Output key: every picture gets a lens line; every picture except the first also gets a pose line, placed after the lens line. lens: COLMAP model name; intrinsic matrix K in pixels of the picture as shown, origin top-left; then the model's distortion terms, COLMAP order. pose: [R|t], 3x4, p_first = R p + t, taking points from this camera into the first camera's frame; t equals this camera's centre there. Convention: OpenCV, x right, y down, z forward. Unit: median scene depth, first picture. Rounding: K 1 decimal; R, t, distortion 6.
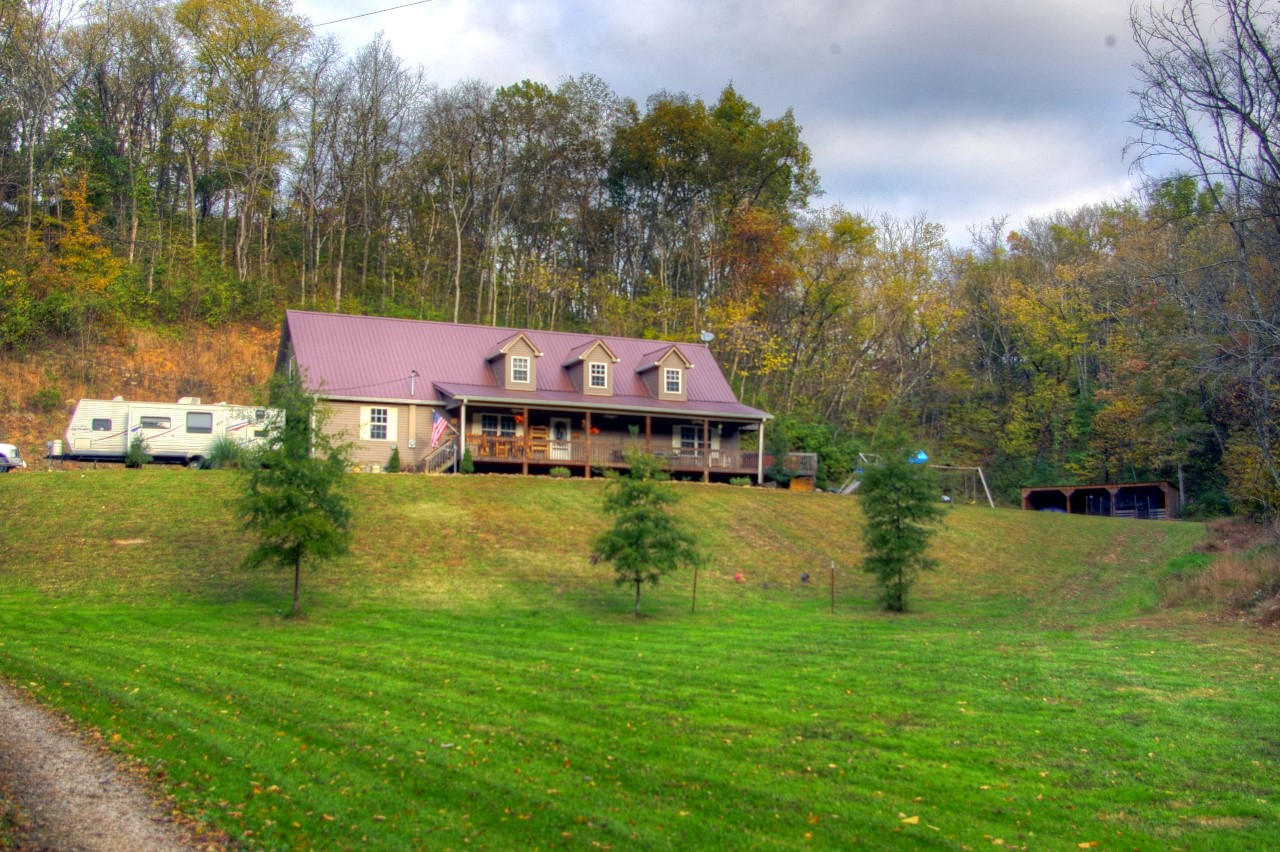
lens RADIAL K [[1445.5, 0, 640.0], [0, 1445.5, 426.0], [0, 0, 1]] dist [-0.050907, -0.000783]
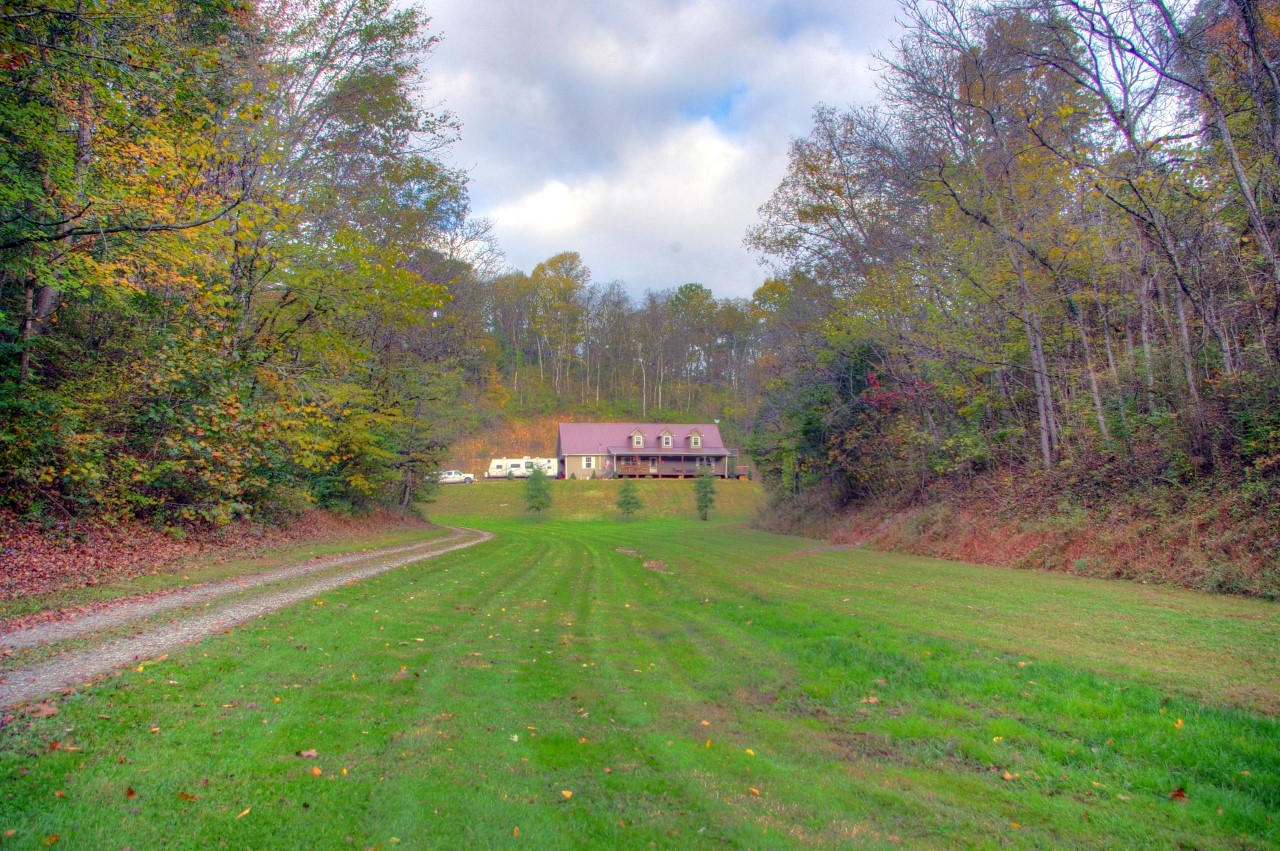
lens RADIAL K [[1032.9, 0, 640.0], [0, 1032.9, 425.5], [0, 0, 1]] dist [-0.088020, 0.011627]
pose [[0.967083, -0.038620, -0.251511, 0.454789], [0.042125, 0.999076, 0.008565, -0.090758], [0.250948, -0.018878, 0.967816, -1.016581]]
